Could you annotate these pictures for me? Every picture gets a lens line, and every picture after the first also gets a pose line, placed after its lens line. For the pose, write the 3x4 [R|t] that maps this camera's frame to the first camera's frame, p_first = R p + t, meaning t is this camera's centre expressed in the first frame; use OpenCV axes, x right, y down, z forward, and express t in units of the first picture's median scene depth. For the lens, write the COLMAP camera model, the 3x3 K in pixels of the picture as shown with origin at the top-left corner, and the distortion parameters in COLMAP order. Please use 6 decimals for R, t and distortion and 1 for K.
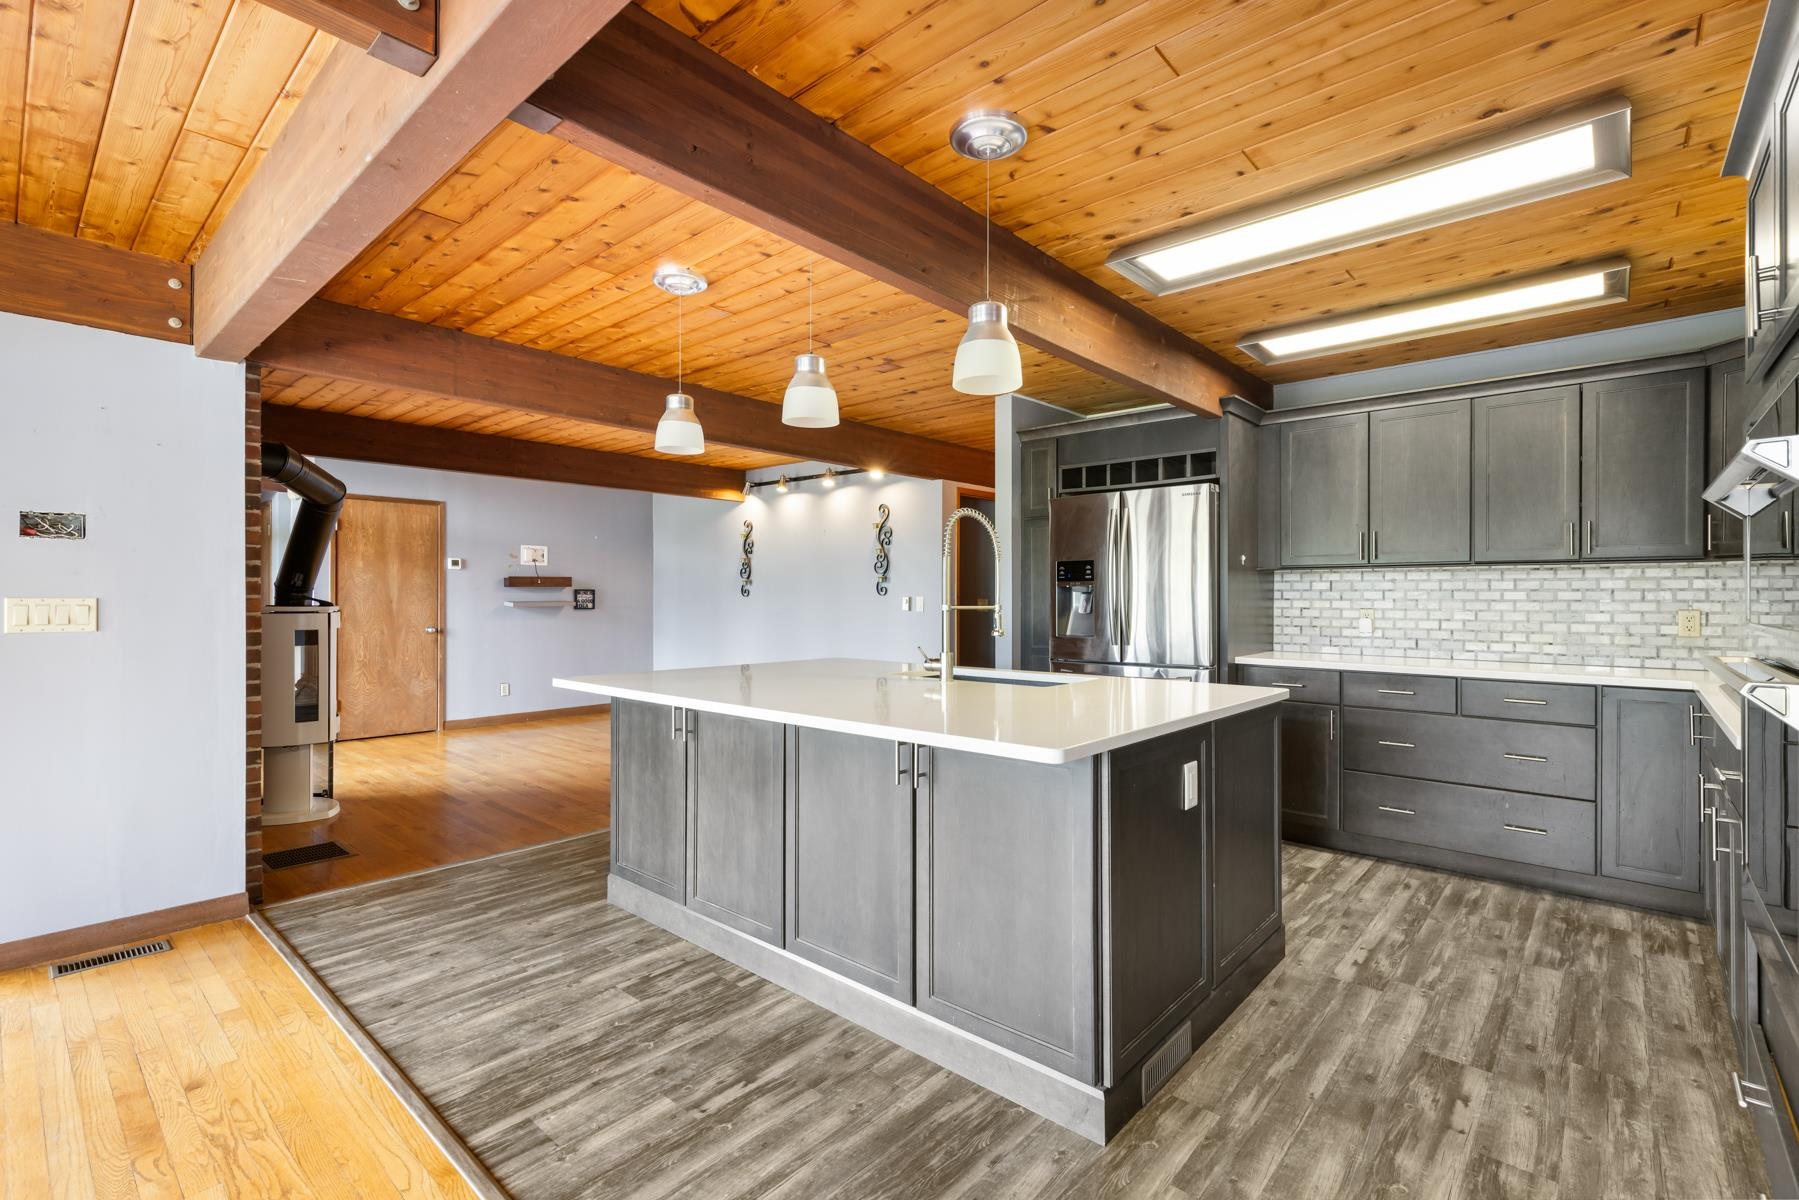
lens RADIAL K [[814.4, 0, 908.0], [0, 814.4, 596.2], [0, 0, 1]] dist [0.000018, -0.000496]
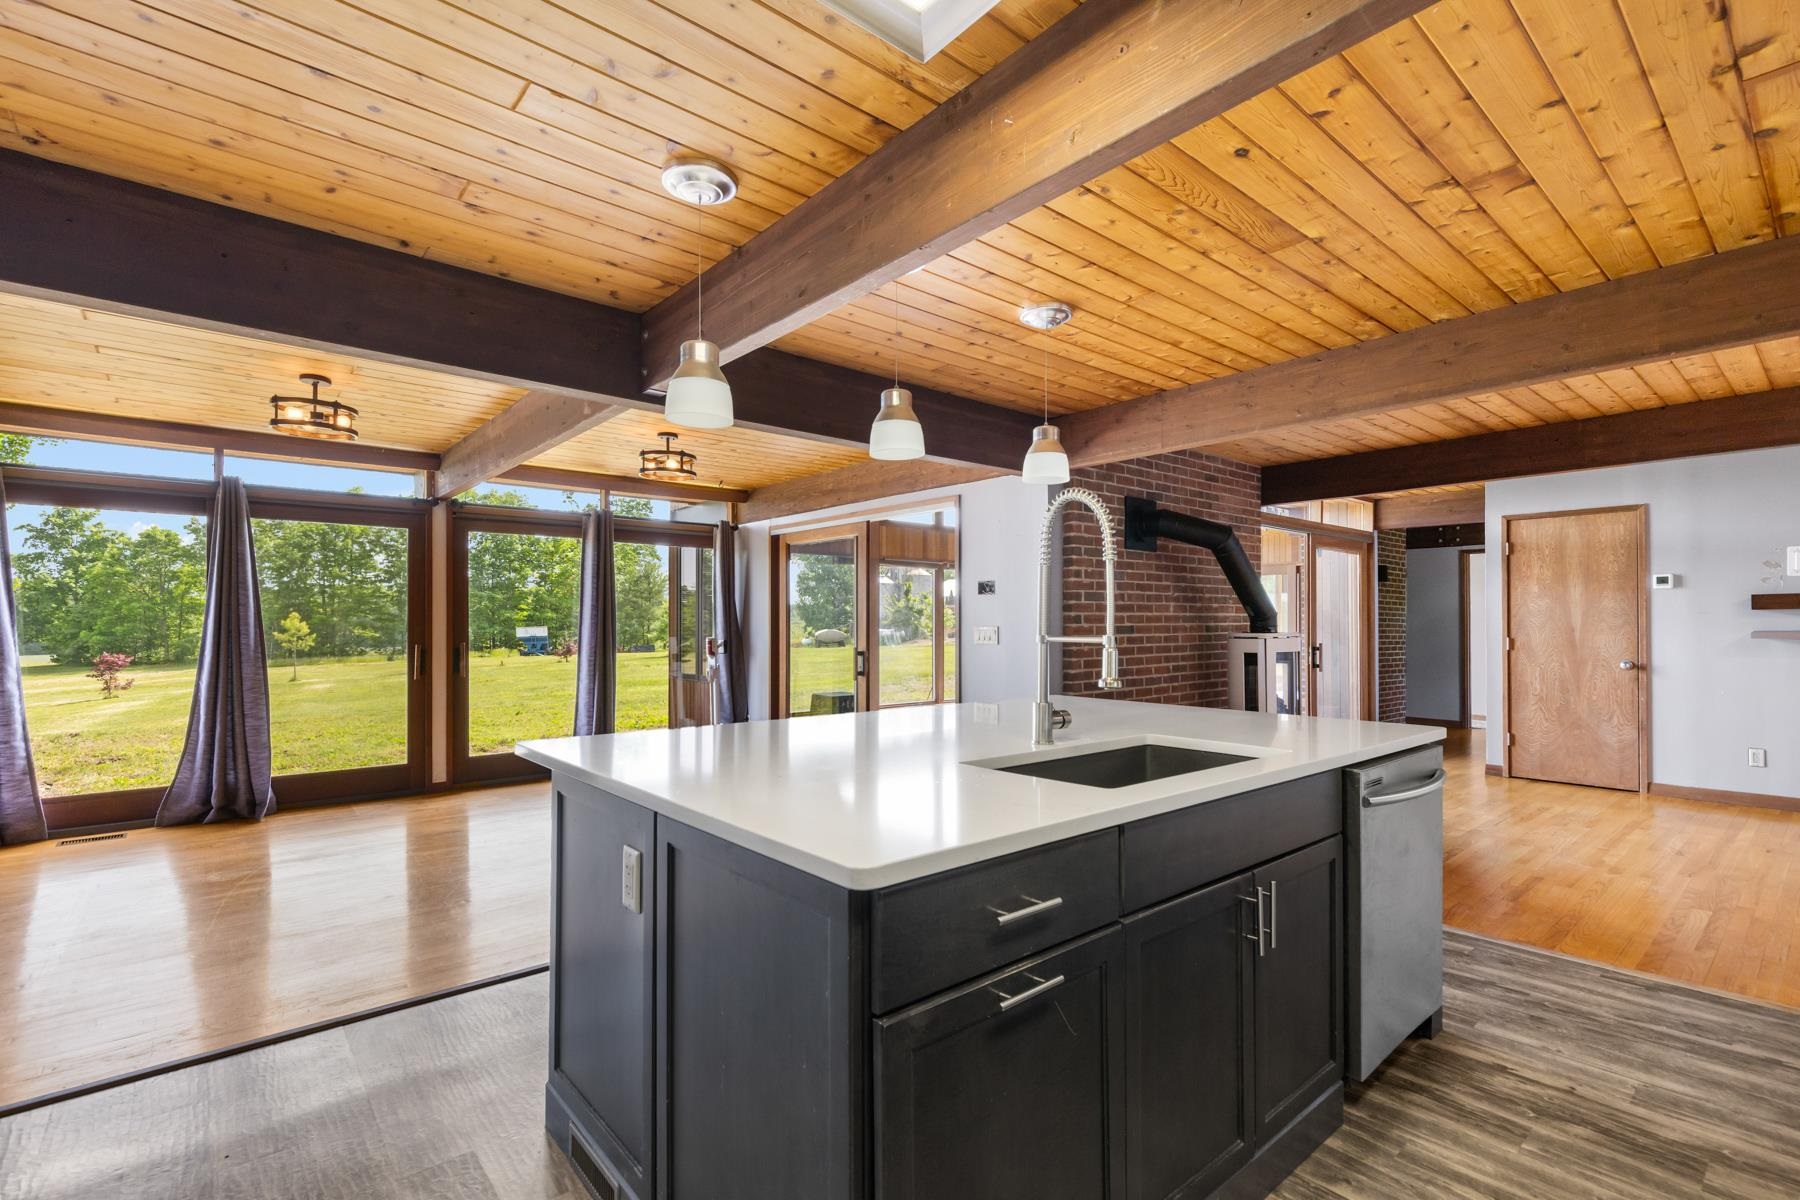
lens RADIAL K [[814.9, 0, 914.3], [0, 814.9, 608.9], [0, 0, 1]] dist [0.000018, -0.000496]
pose [[-0.141764, -0.022060, -0.989655, 0.328418], [0.003064, 0.999737, -0.022723, 0.001924], [0.989896, -0.006253, -0.141659, 0.430401]]
